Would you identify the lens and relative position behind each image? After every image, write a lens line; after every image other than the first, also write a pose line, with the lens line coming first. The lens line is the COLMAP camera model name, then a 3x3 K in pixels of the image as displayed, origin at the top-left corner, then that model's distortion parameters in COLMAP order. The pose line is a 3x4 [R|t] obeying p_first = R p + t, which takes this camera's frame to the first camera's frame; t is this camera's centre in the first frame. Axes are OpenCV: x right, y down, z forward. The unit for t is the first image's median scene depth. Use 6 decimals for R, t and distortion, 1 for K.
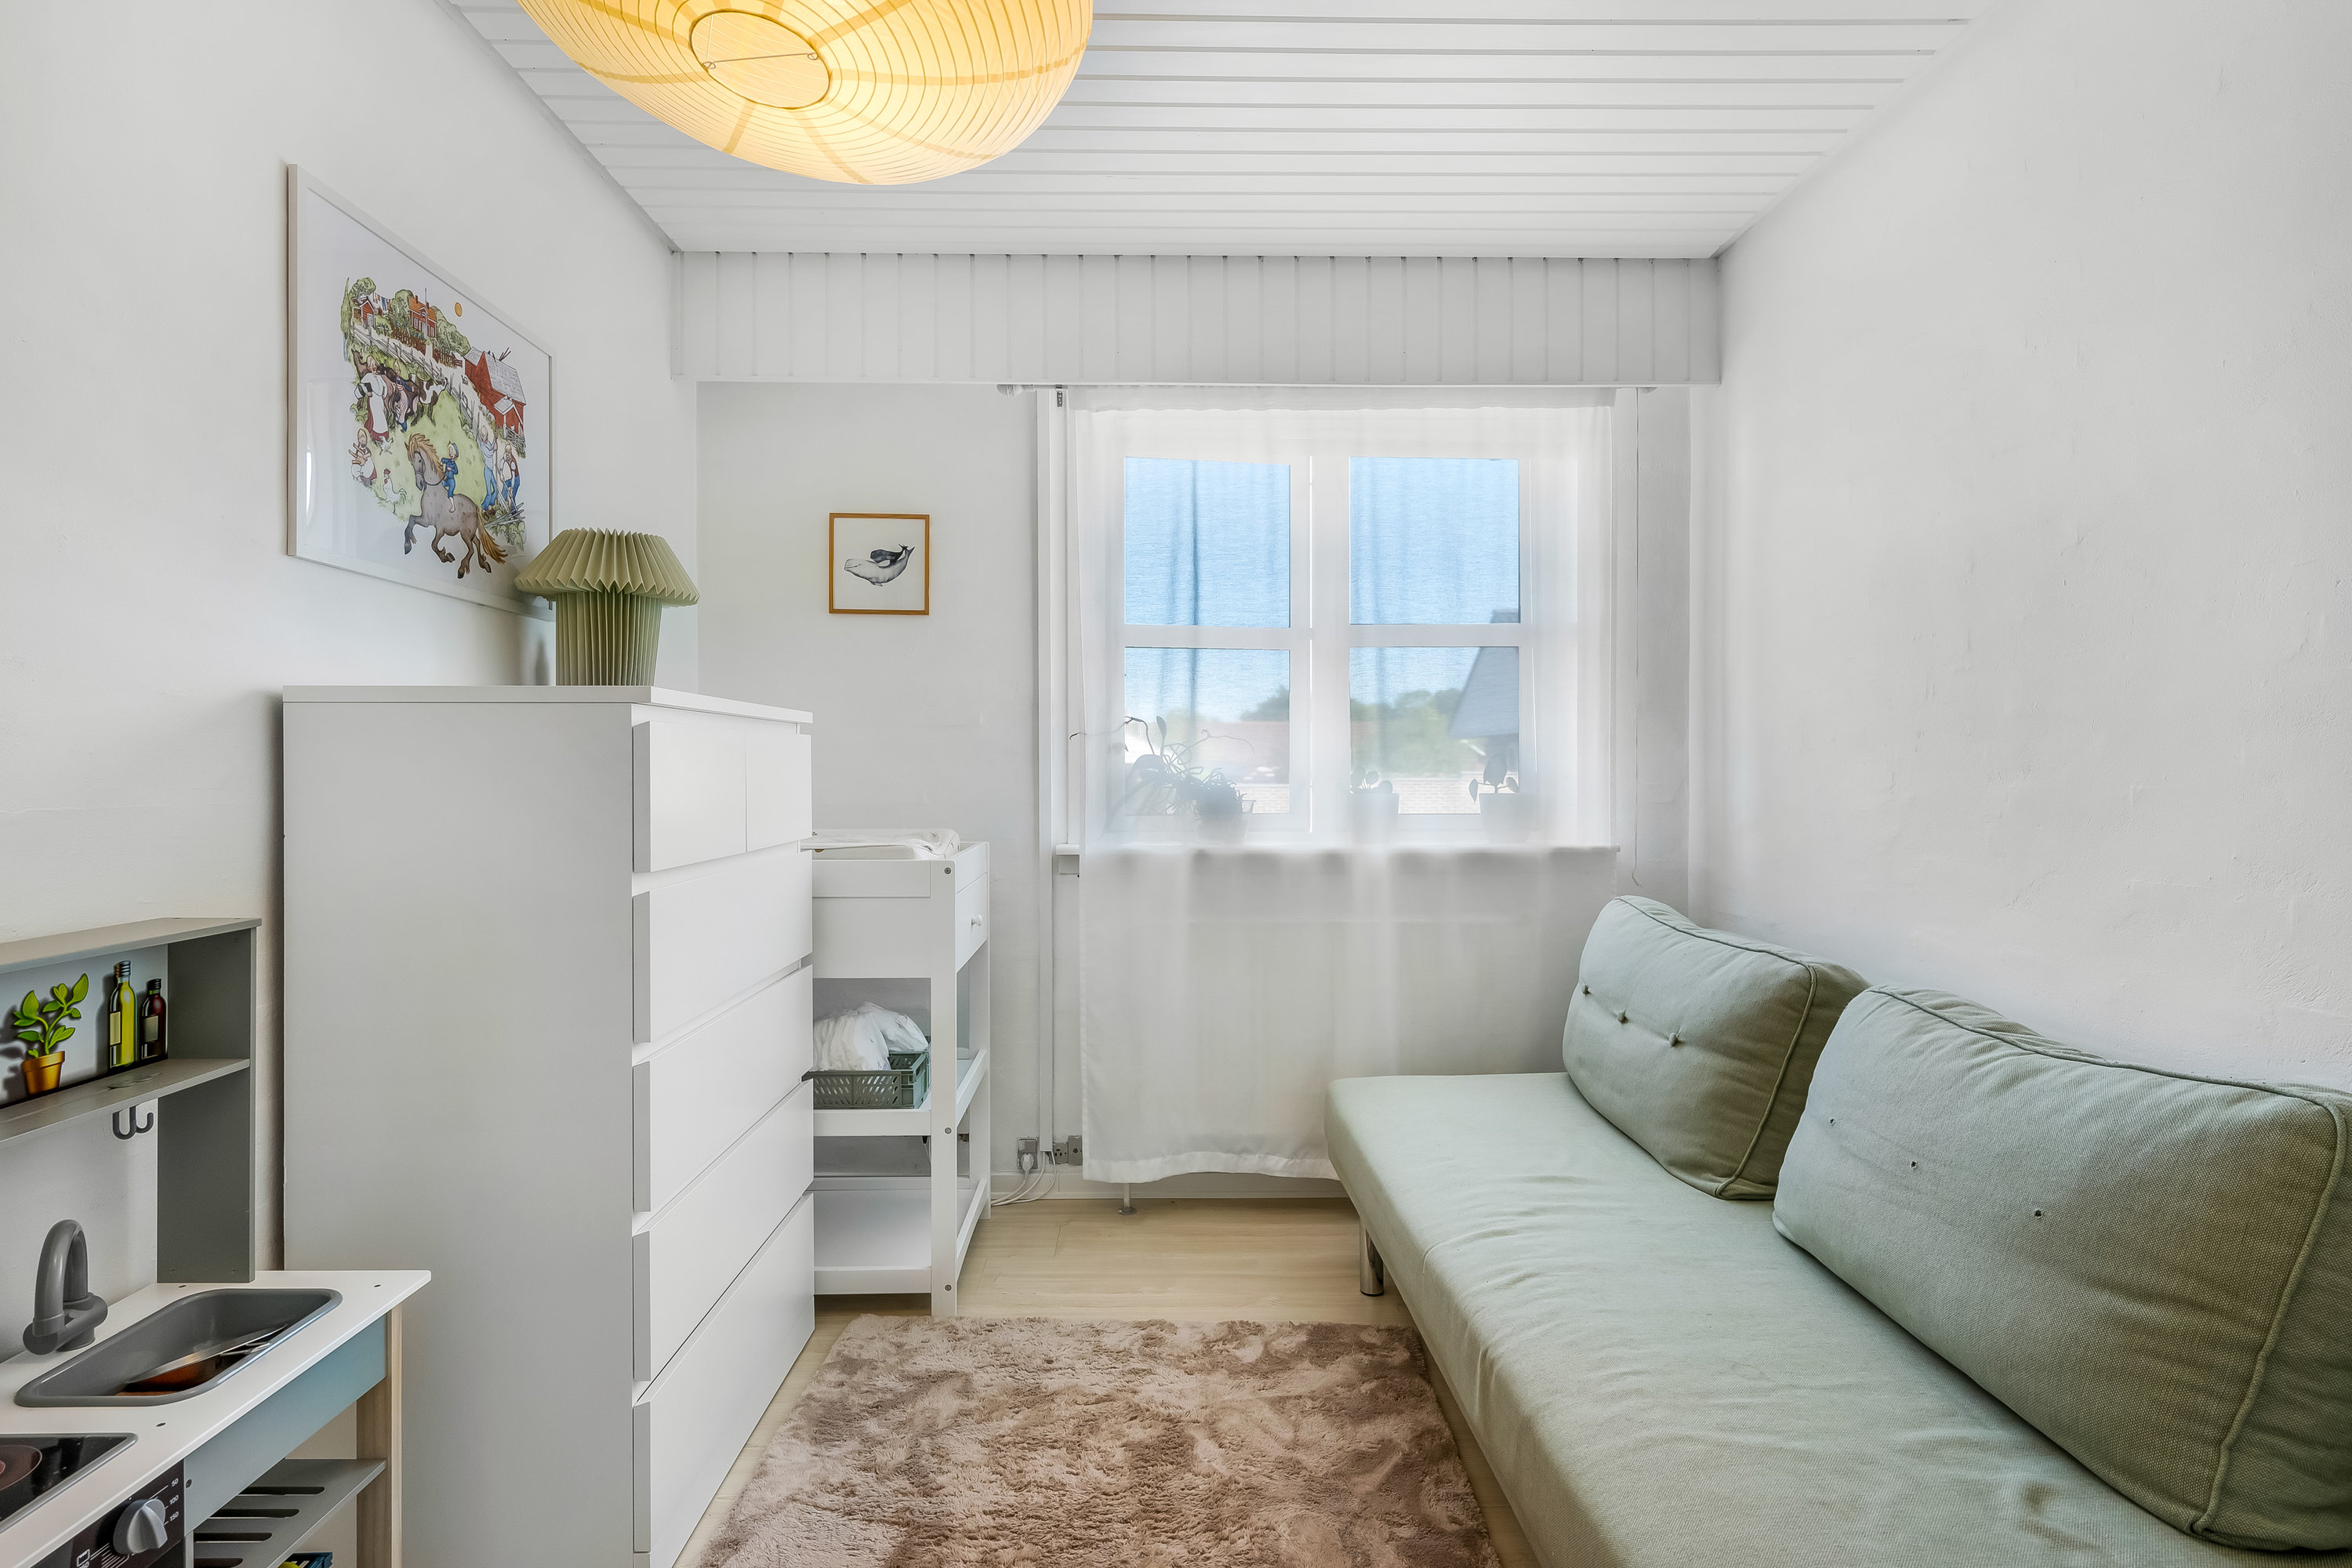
lens RADIAL K [[1205.5, 0, 1173.1], [0, 1205.5, 779.1], [0, 0, 1]] dist [-0.000379, 0.000126]
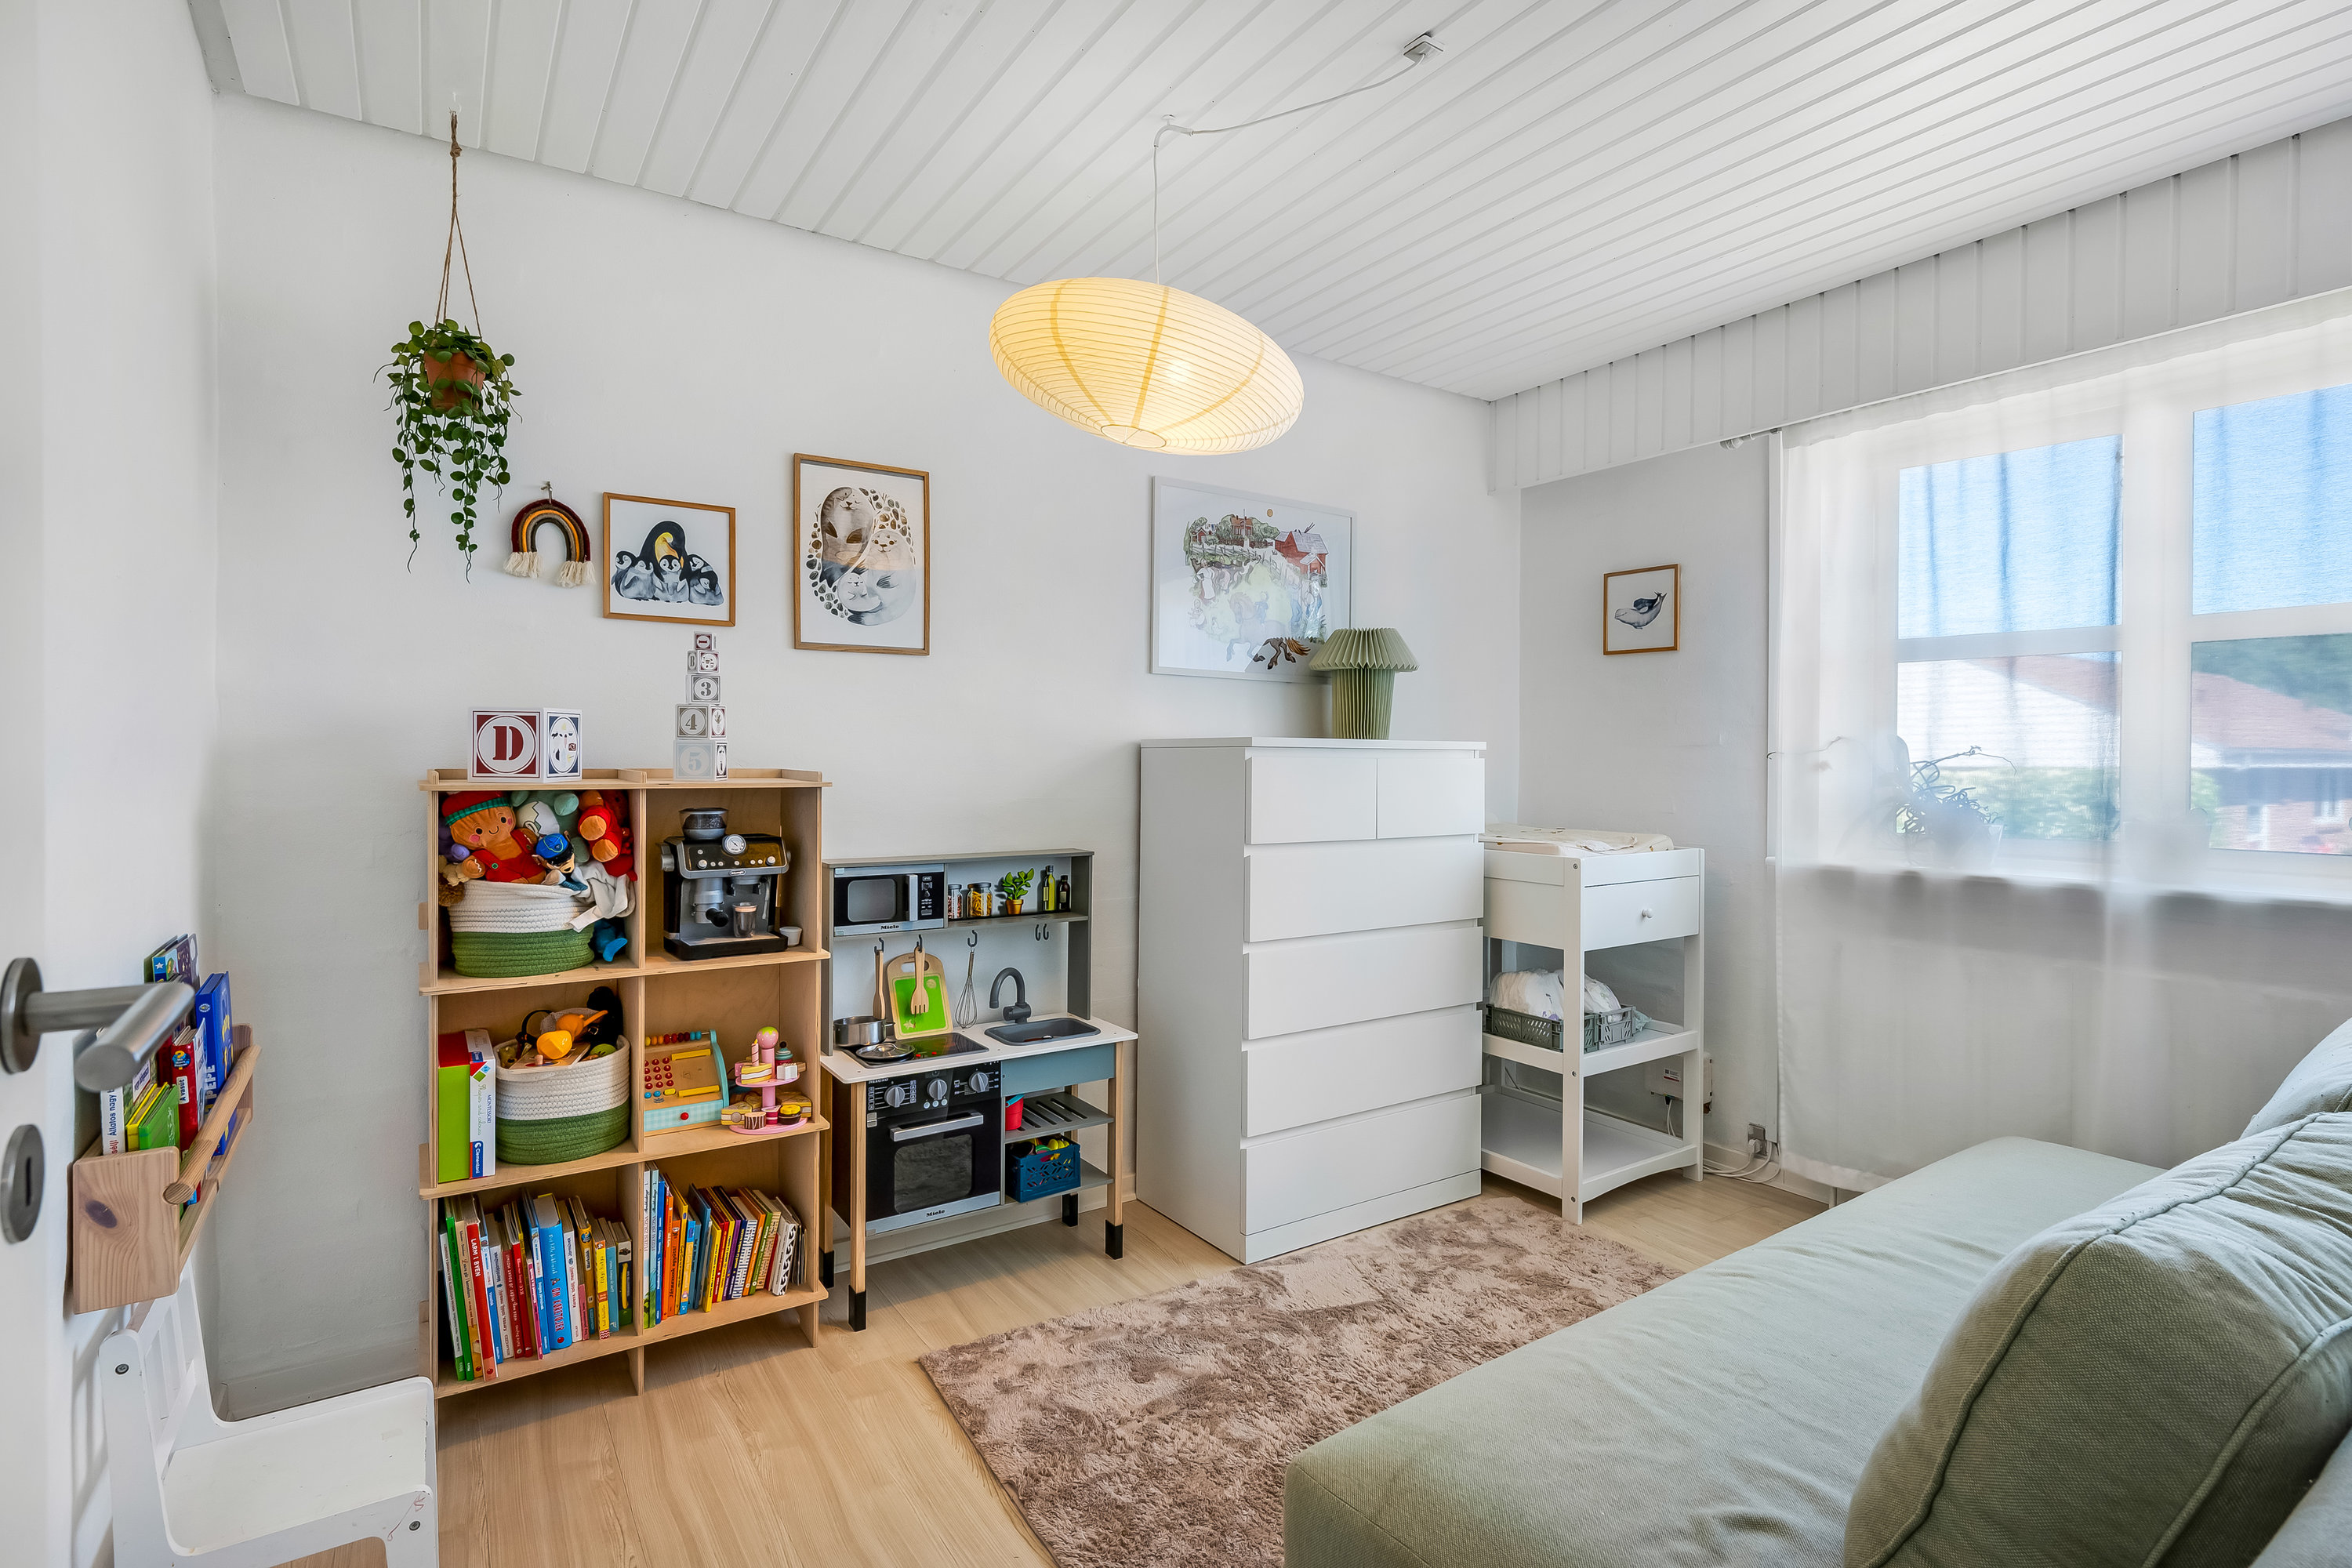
lens RADIAL K [[1100.3, 0, 1194.3], [0, 1100.3, 774.3], [0, 0, 1]] dist [0.000018, -0.000416]
pose [[0.559658, 0.012474, -0.828630, 0.638146], [-0.015000, 0.999875, 0.004921, -0.022751], [0.828588, 0.009676, 0.559776, 0.035307]]
